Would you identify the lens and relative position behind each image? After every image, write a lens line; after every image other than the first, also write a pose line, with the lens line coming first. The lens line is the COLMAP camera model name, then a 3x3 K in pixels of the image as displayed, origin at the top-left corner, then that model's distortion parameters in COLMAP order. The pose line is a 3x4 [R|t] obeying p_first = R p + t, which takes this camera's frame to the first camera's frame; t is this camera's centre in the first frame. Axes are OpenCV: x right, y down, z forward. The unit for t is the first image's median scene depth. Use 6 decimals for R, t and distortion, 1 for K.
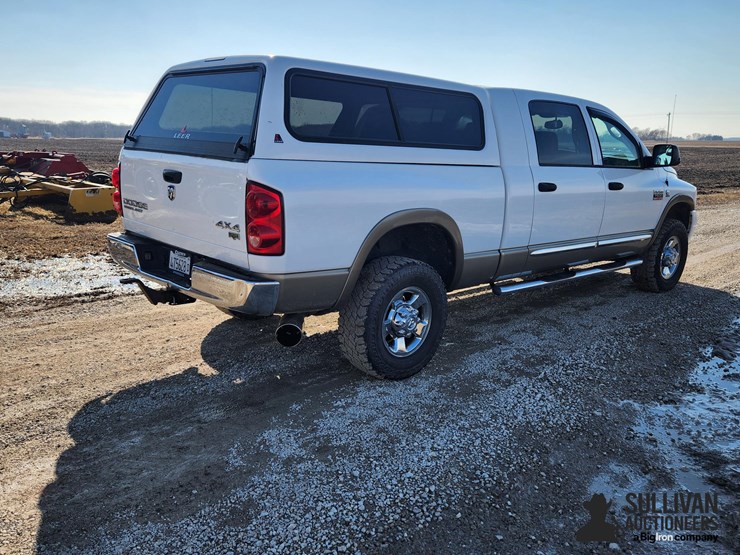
lens RADIAL K [[625.4, 0, 372.0], [0, 625.4, 266.3], [0, 0, 1]] dist [0.095716, -0.090287]
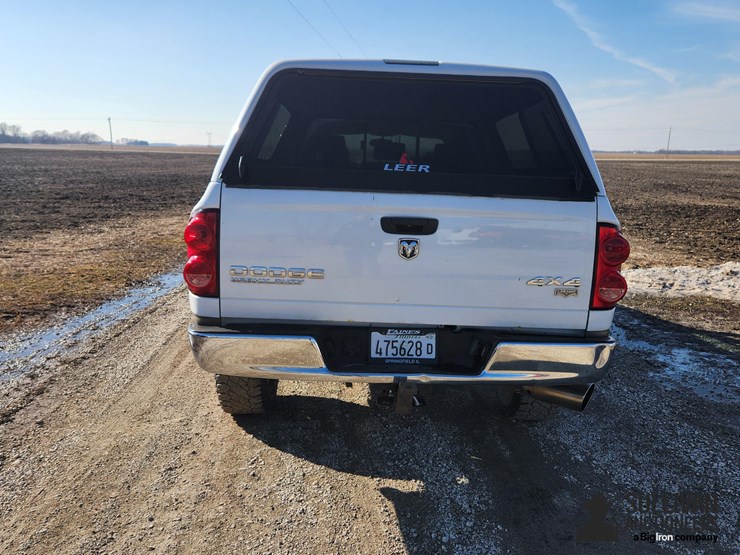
lens RADIAL K [[625.4, 0, 372.0], [0, 625.4, 266.3], [0, 0, 1]] dist [0.095716, -0.090287]
pose [[0.666949, -0.133505, 0.733045, -0.750221], [0.137017, 0.989015, 0.055460, -0.124153], [-0.732397, 0.063451, 0.677915, 0.490385]]
